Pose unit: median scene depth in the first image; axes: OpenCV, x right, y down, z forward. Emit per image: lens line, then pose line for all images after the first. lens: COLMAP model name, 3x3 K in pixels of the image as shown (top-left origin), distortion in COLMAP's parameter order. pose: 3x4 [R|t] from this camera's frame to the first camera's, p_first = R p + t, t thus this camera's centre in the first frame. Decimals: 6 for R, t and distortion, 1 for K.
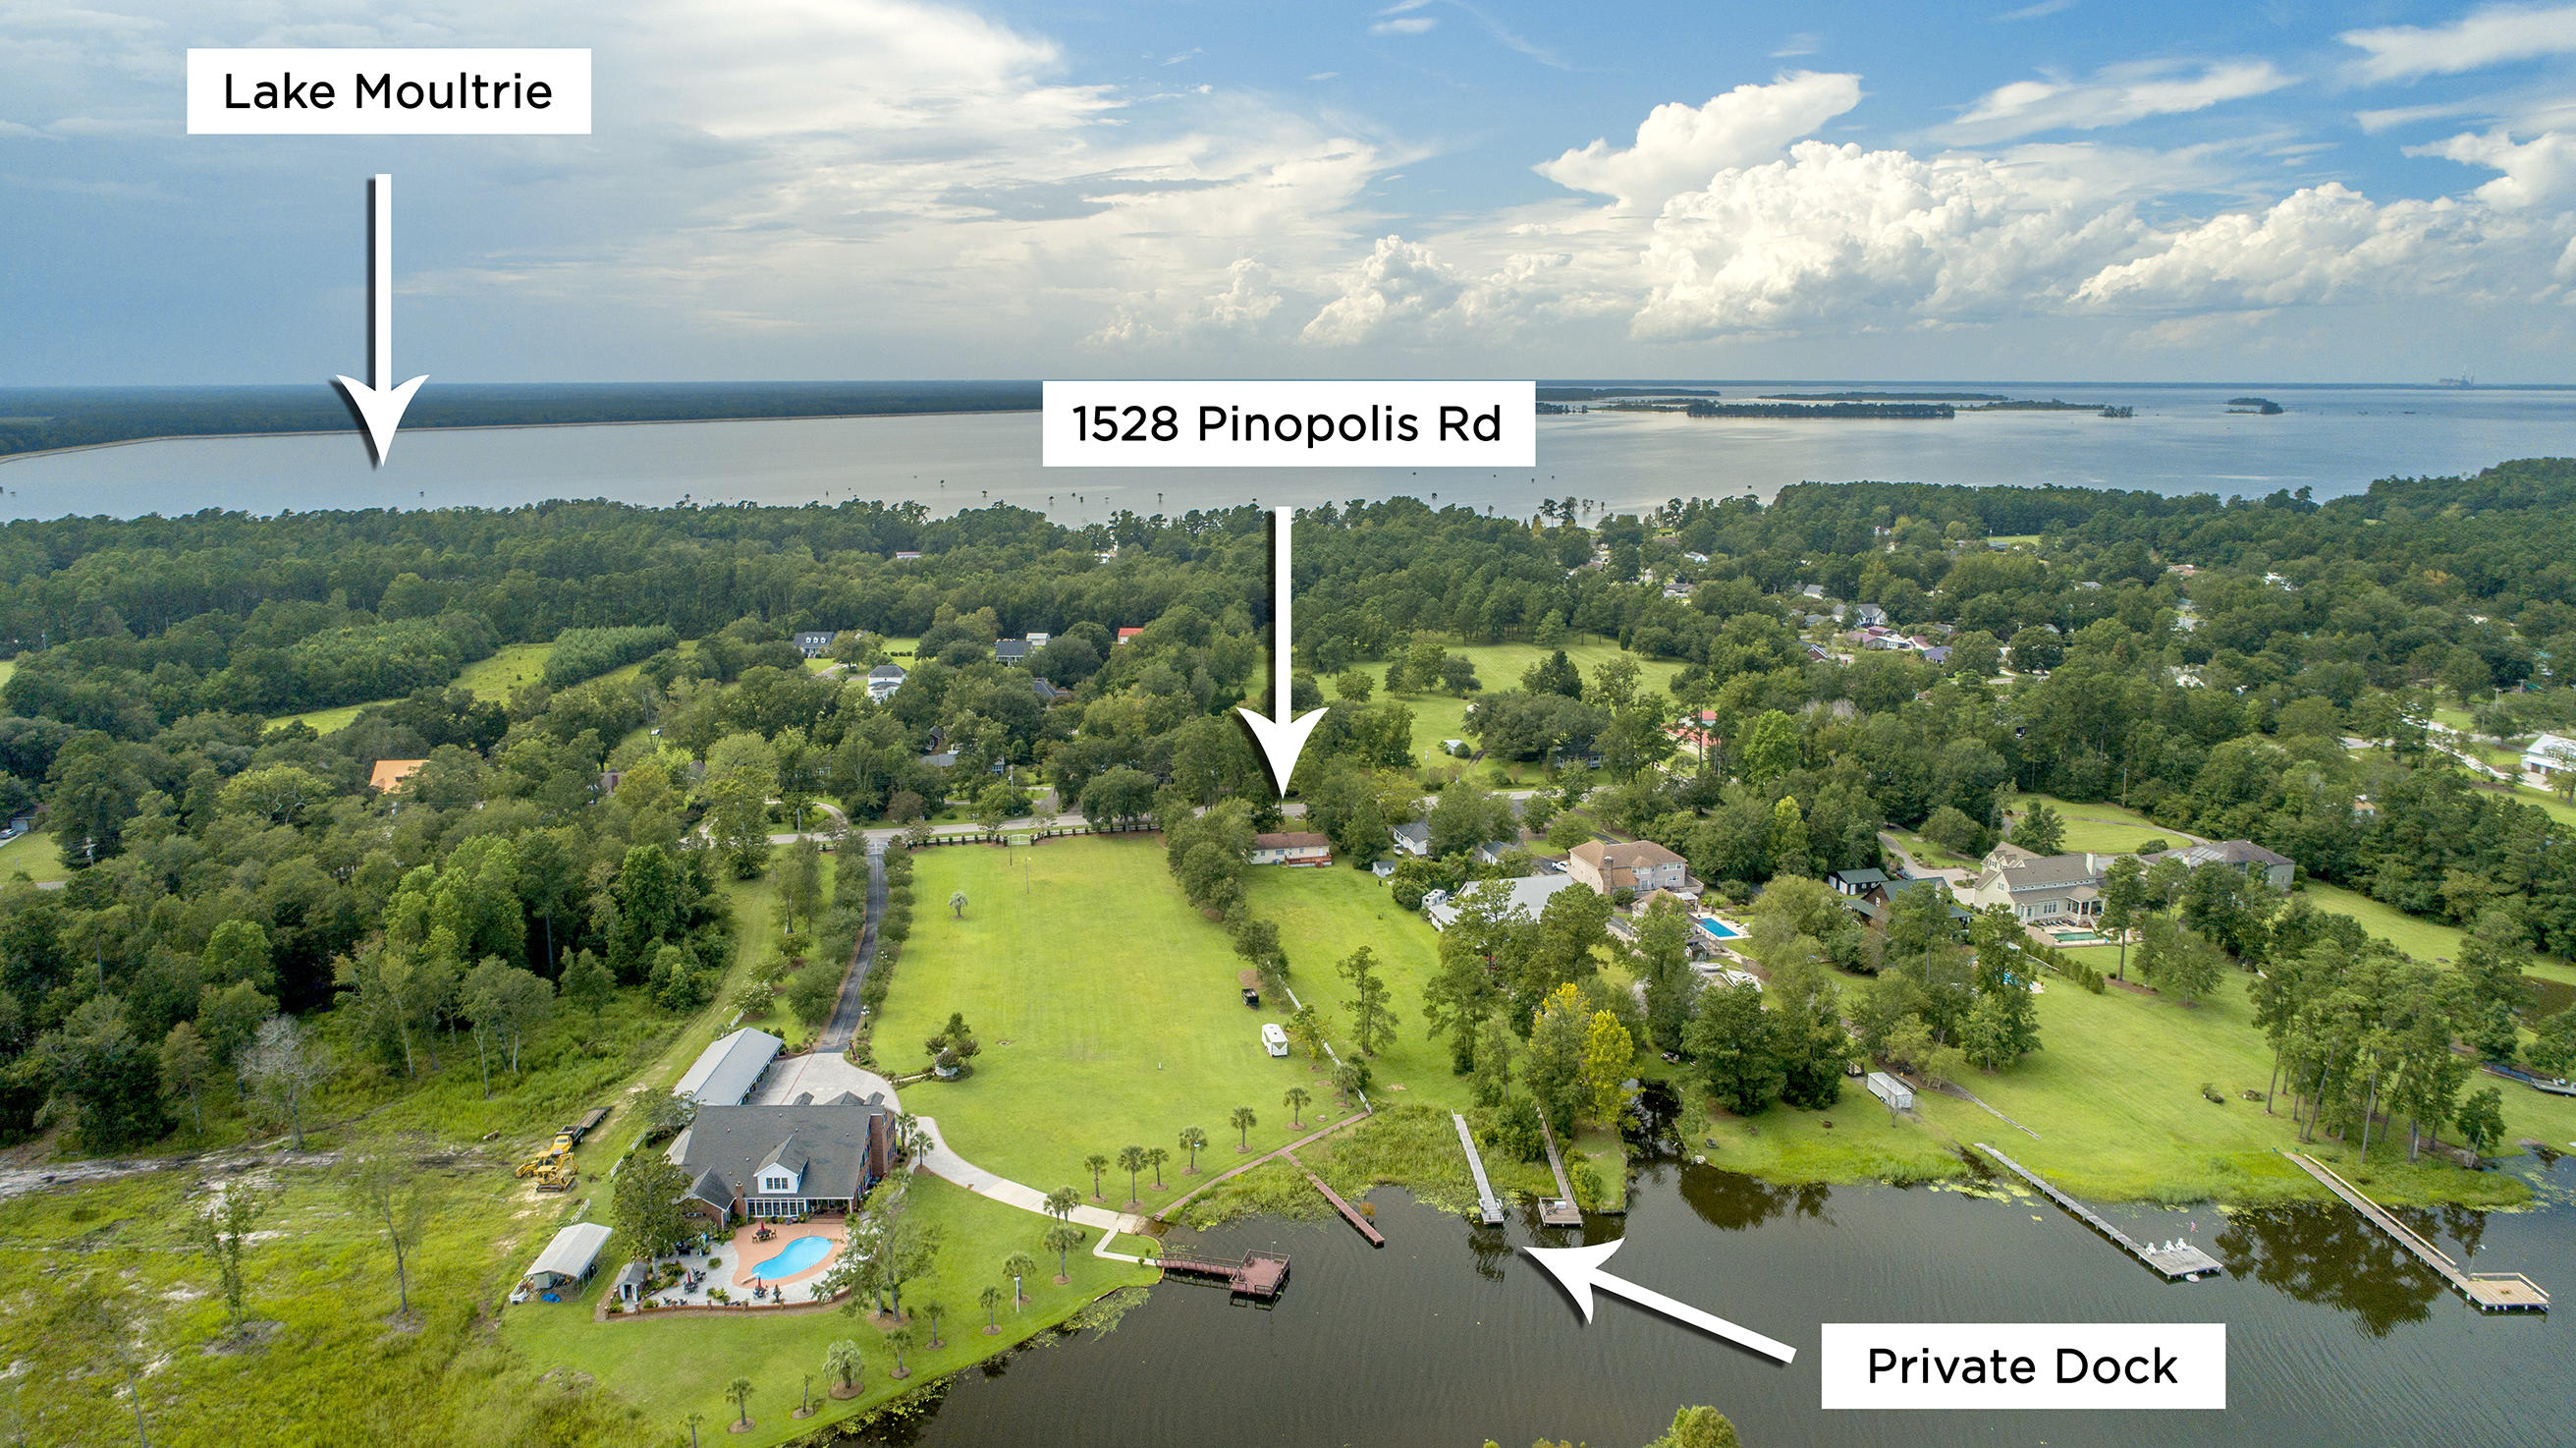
lens RADIAL K [[1730.1, 0, 1285.5], [0, 1730.1, 715.6], [0, 0, 1]] dist [-0.016454, 0.010766]
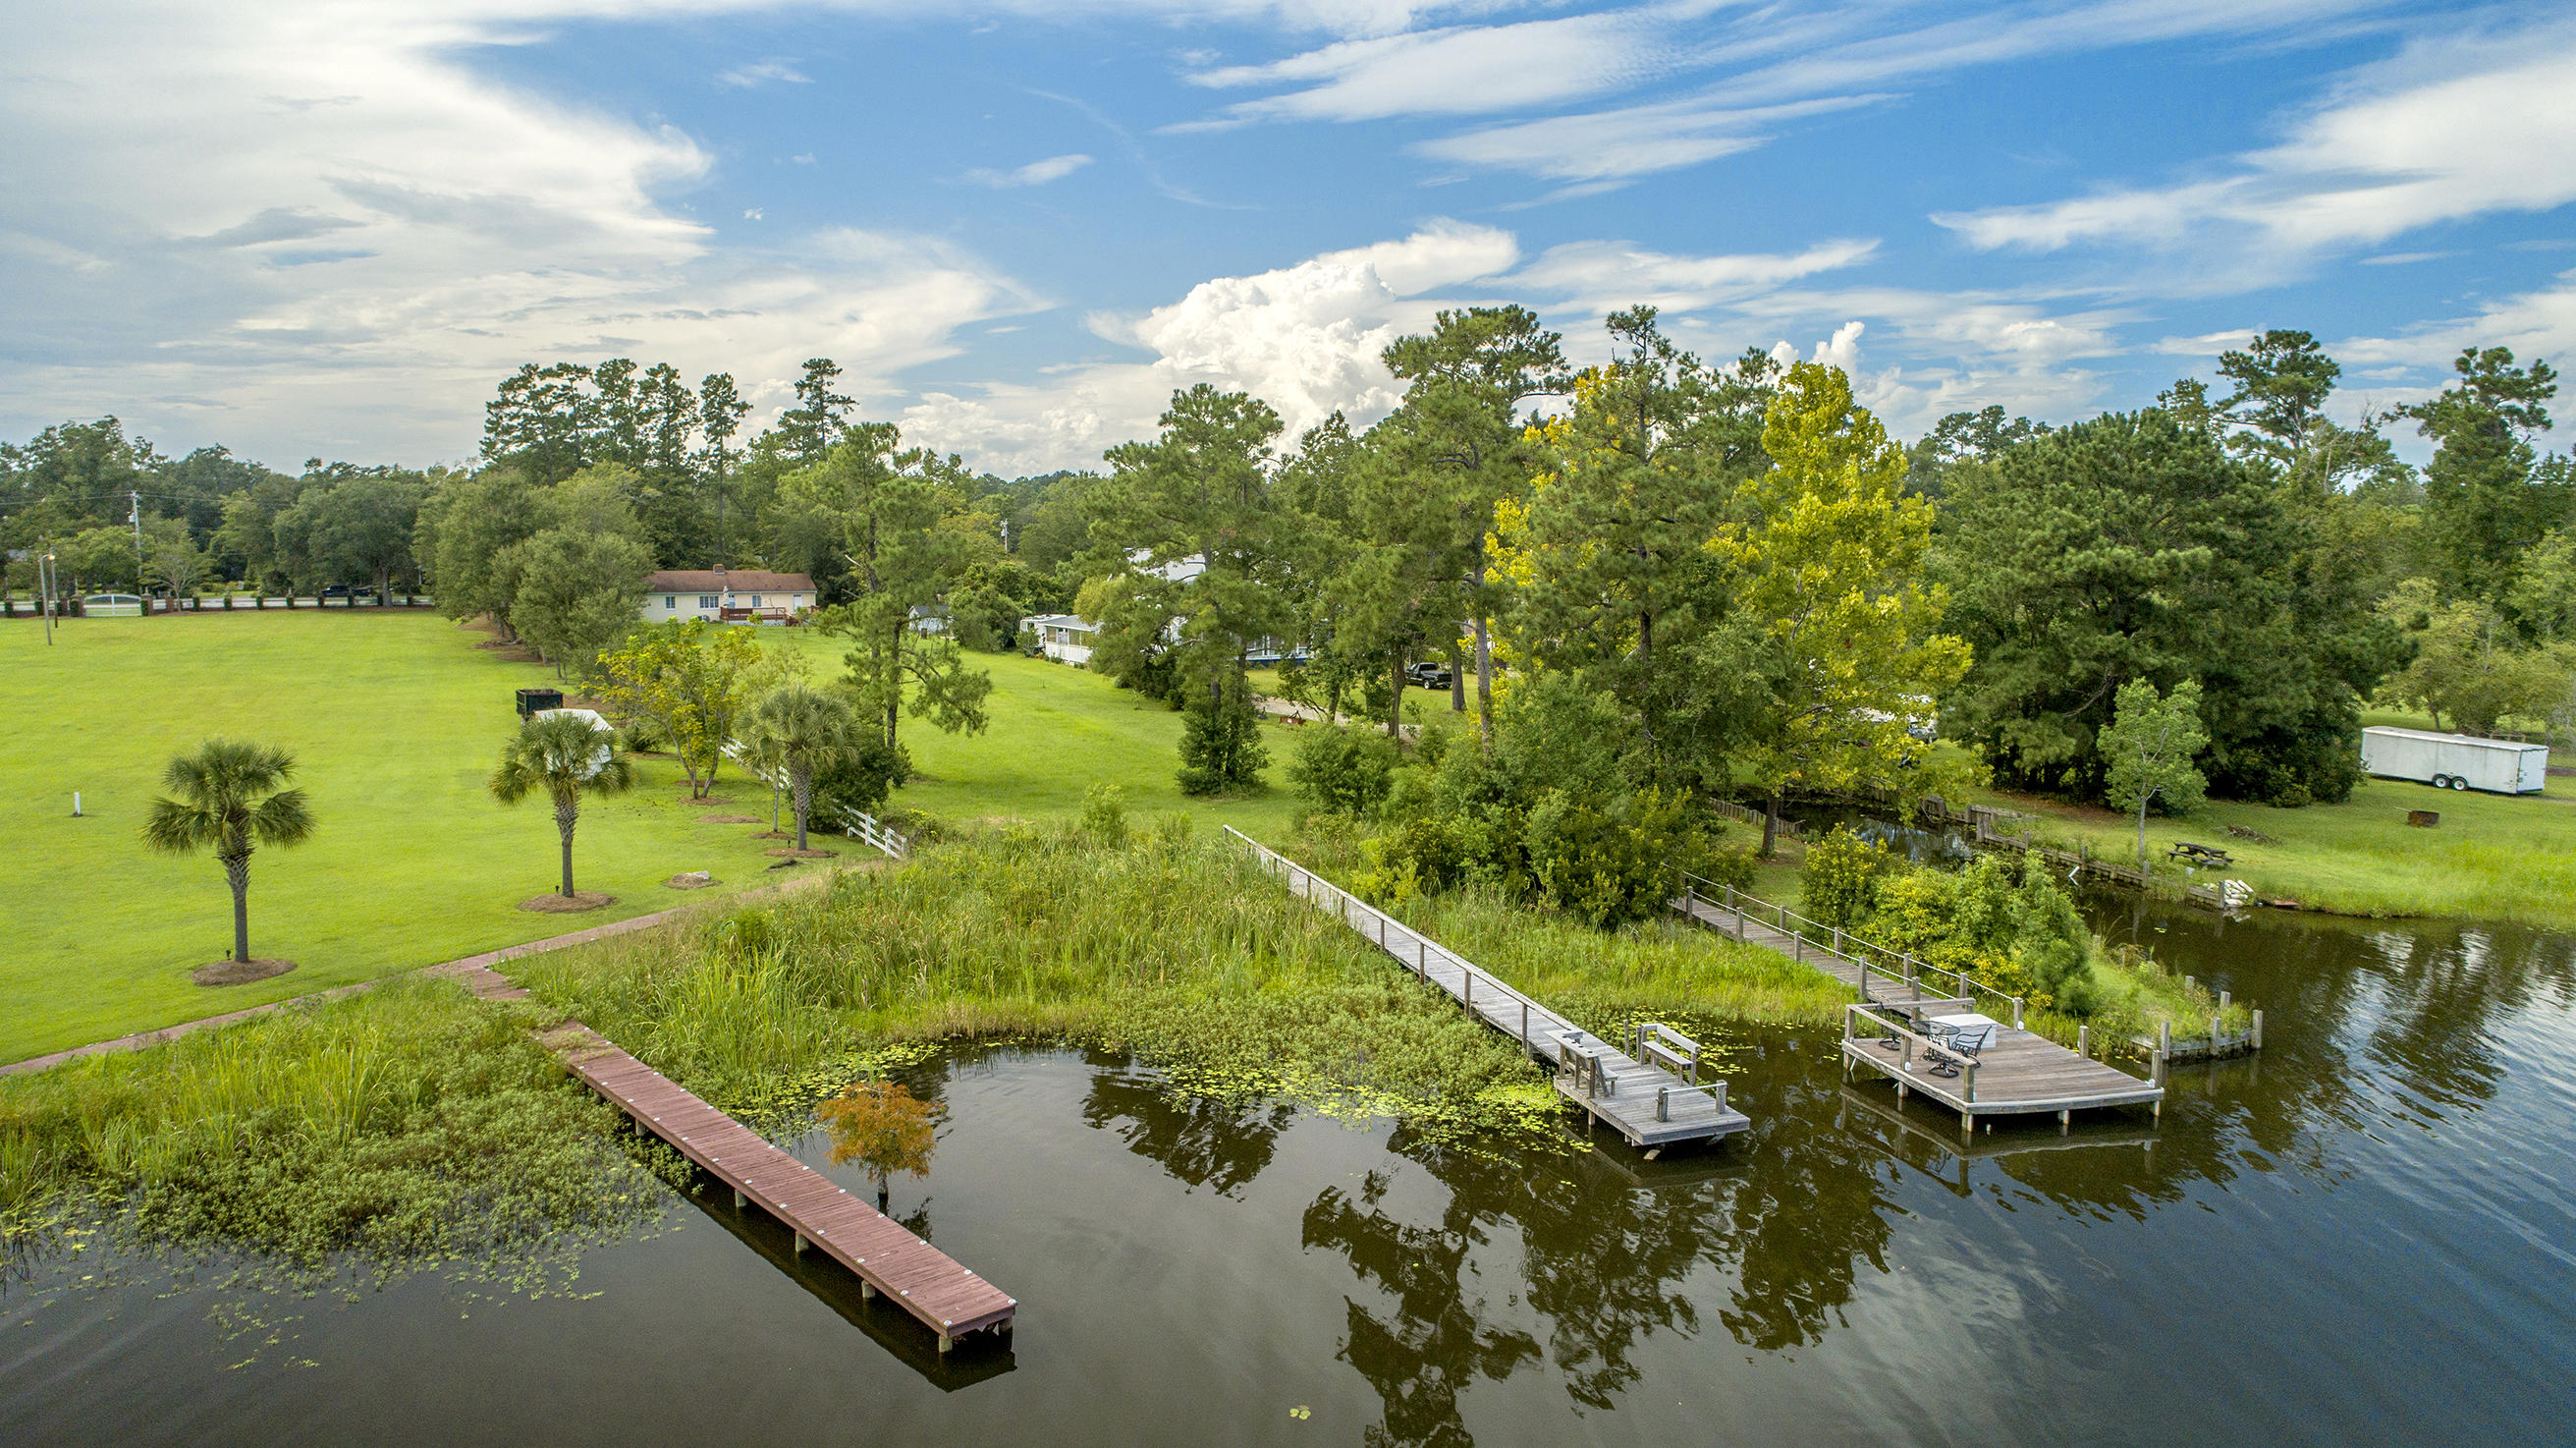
lens RADIAL K [[1730.1, 0, 1285.5], [0, 1730.1, 715.6], [0, 0, 1]] dist [-0.016454, 0.010766]
pose [[0.965664, -0.022698, 0.258800, 0.026563], [0.046525, 0.995181, -0.086318, 0.160848], [-0.255593, 0.095395, 0.962066, 0.513421]]
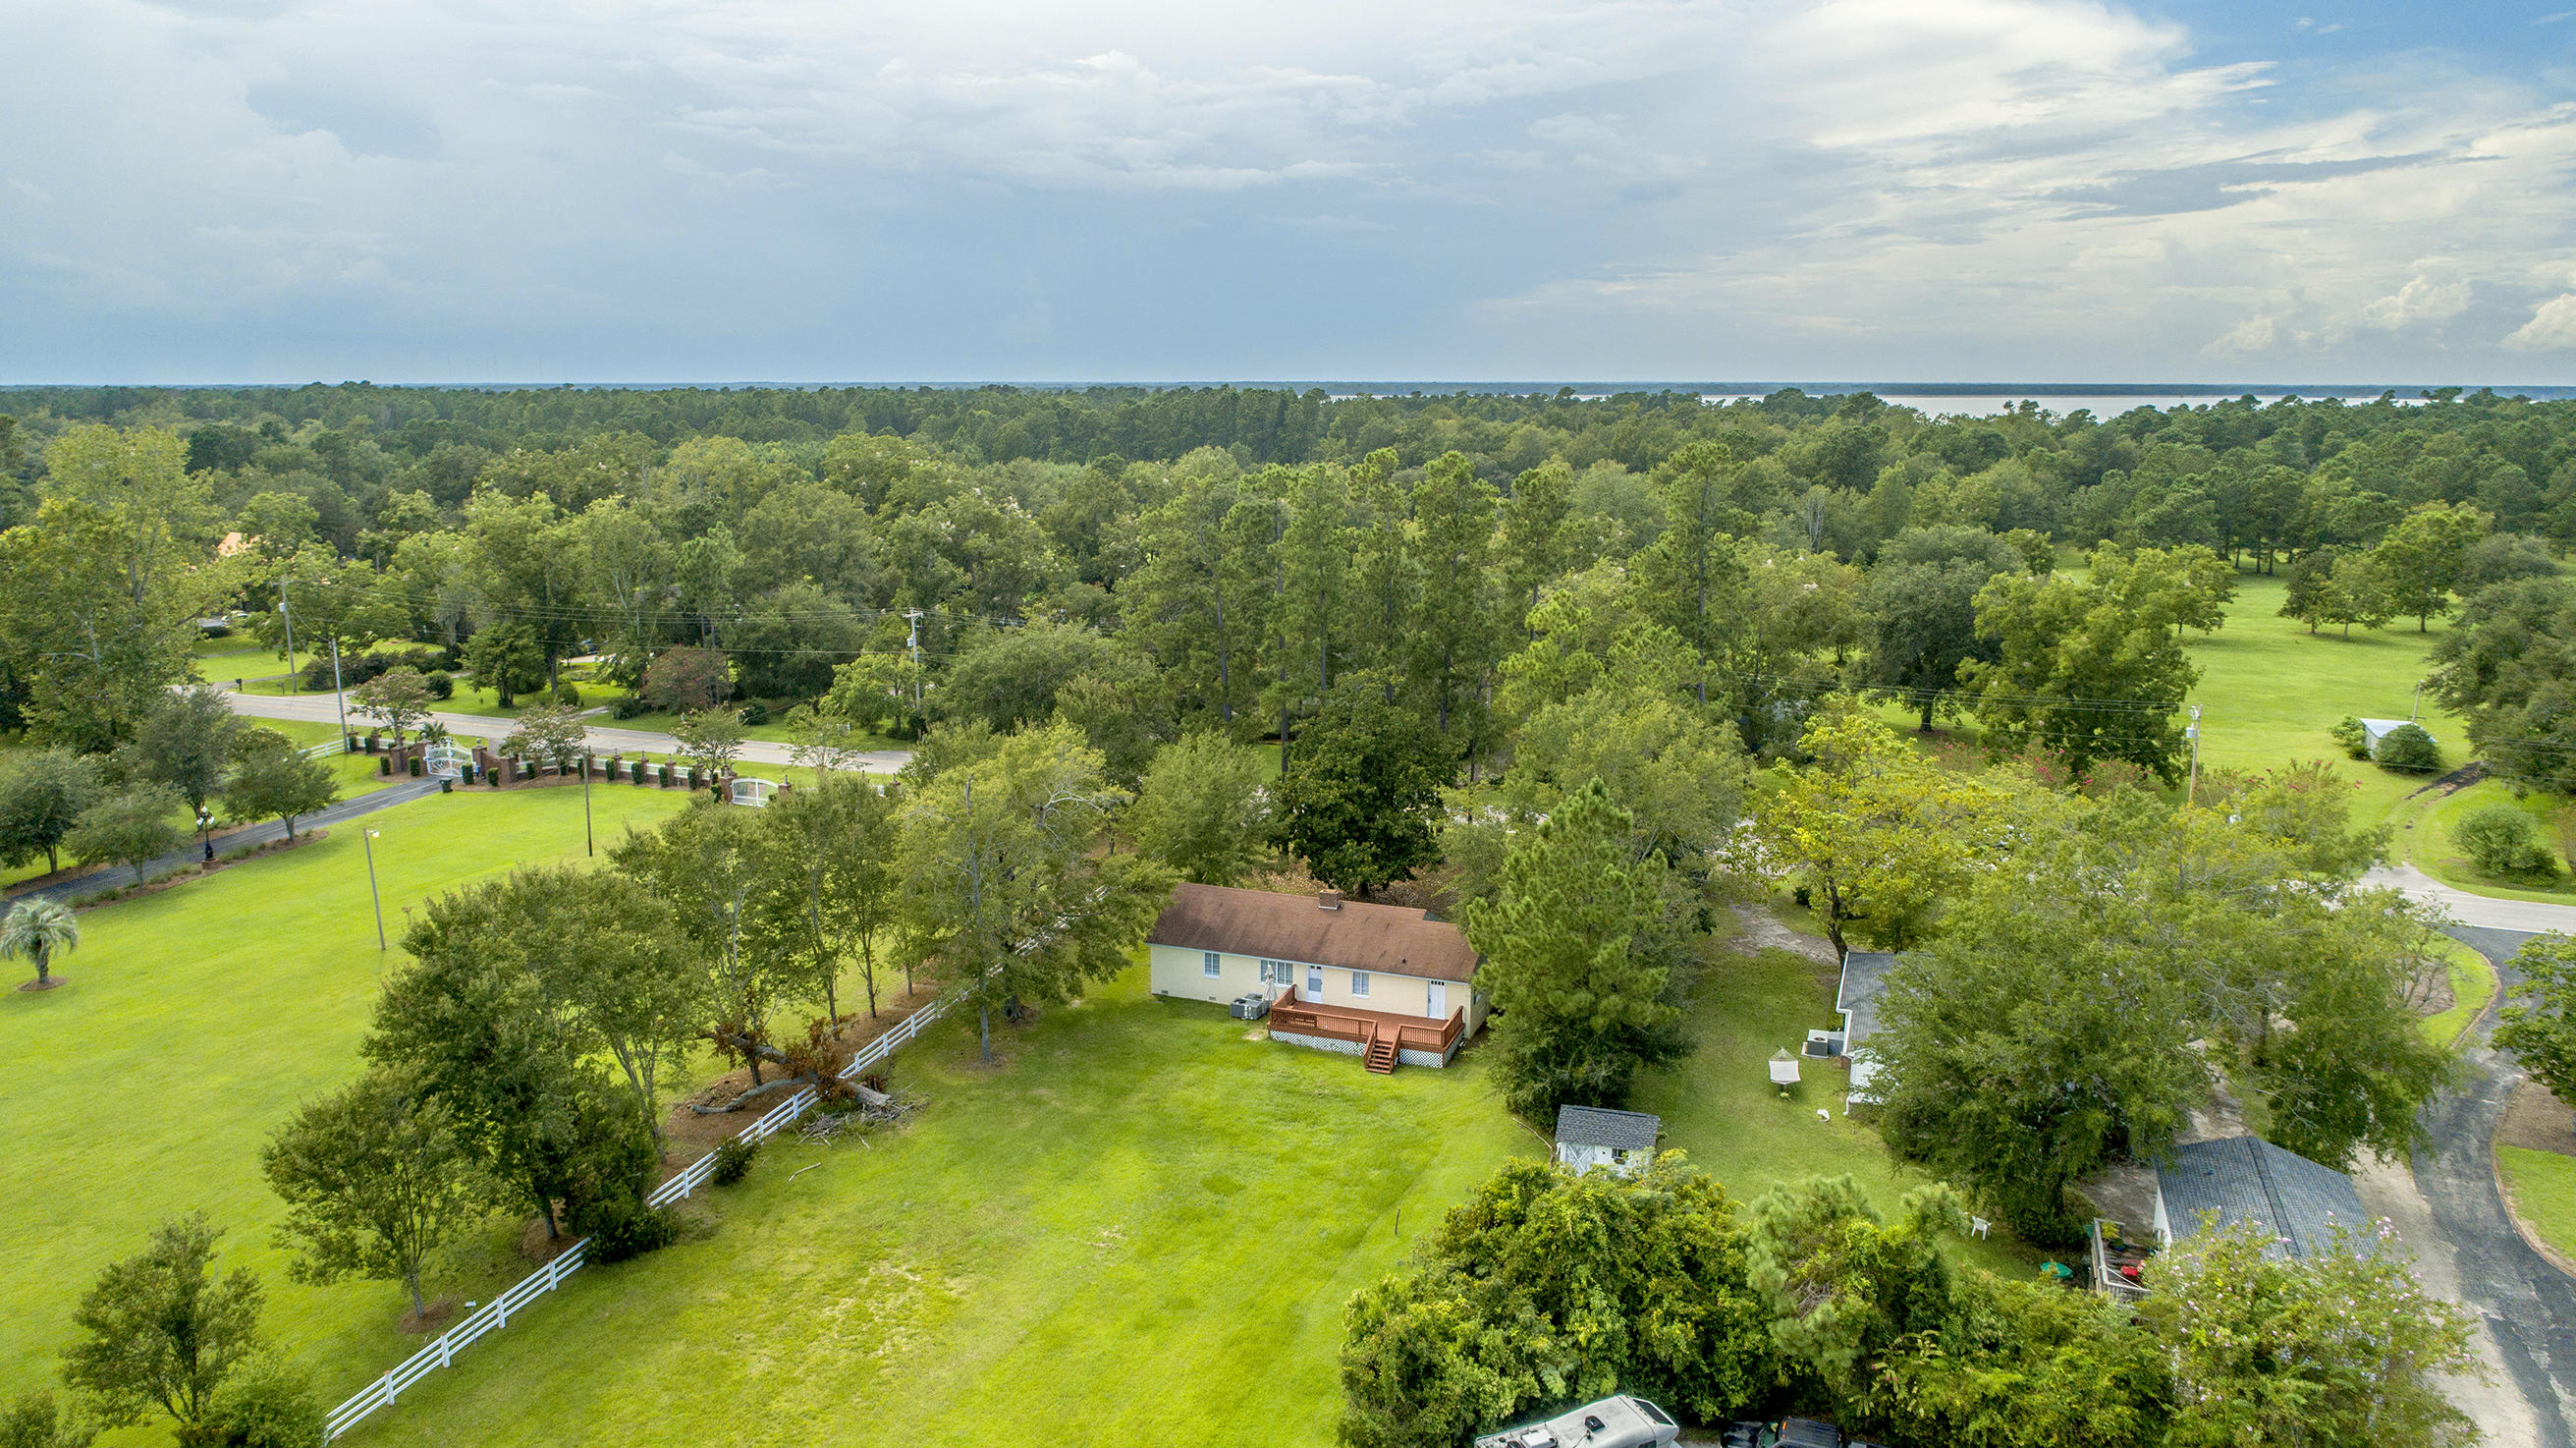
lens RADIAL K [[1735.4, 0, 1288.0], [0, 1735.4, 710.4], [0, 0, 1]] dist [-0.010614, 0.003162]
pose [[0.829701, 0.110153, -0.547232, 0.133251], [-0.113593, 0.993142, 0.027684, 0.034721], [0.546529, 0.039193, 0.836523, 0.800968]]
